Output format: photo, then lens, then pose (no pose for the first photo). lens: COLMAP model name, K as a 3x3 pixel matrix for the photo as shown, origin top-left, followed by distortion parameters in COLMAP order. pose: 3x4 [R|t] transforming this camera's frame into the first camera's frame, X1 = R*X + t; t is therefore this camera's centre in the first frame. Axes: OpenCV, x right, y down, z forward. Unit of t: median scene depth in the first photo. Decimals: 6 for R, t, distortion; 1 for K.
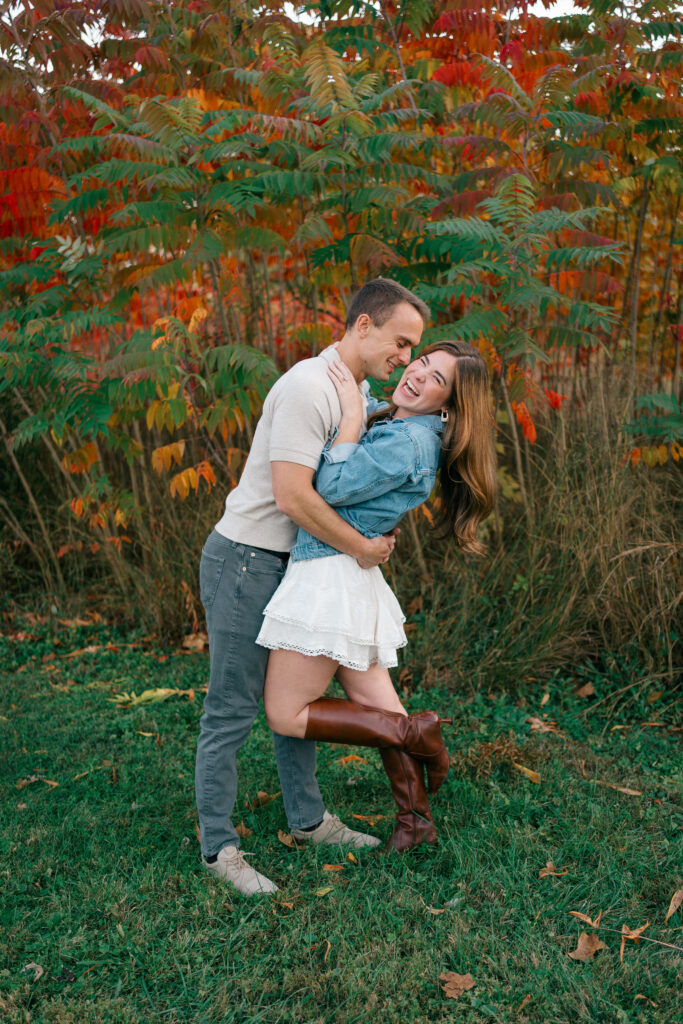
lens RADIAL K [[1017.9, 0, 339.6], [0, 1017.9, 506.0], [0, 0, 1]] dist [0.001032, 0.000000]
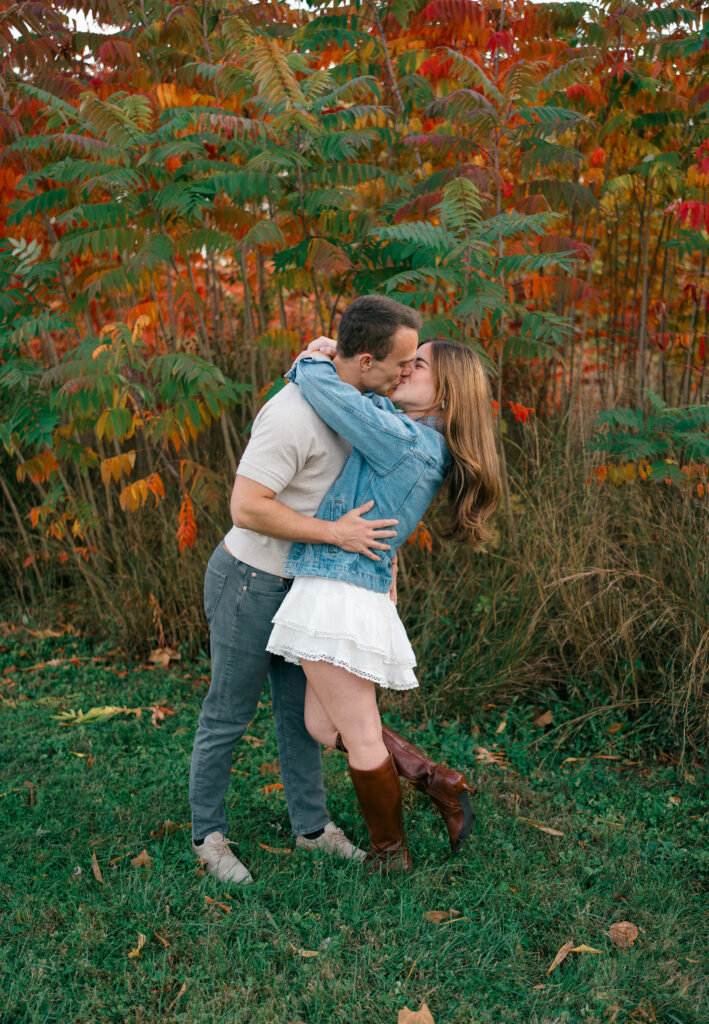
lens RADIAL K [[1056.8, 0, 356.8], [0, 1056.8, 520.4], [0, 0, 1]] dist [-0.001729, 0.000000]
pose [[0.998811, 0.015094, -0.046349, 0.107960], [-0.014456, 0.999796, 0.014071, -0.015996], [0.046552, -0.013384, 0.998826, 0.006540]]
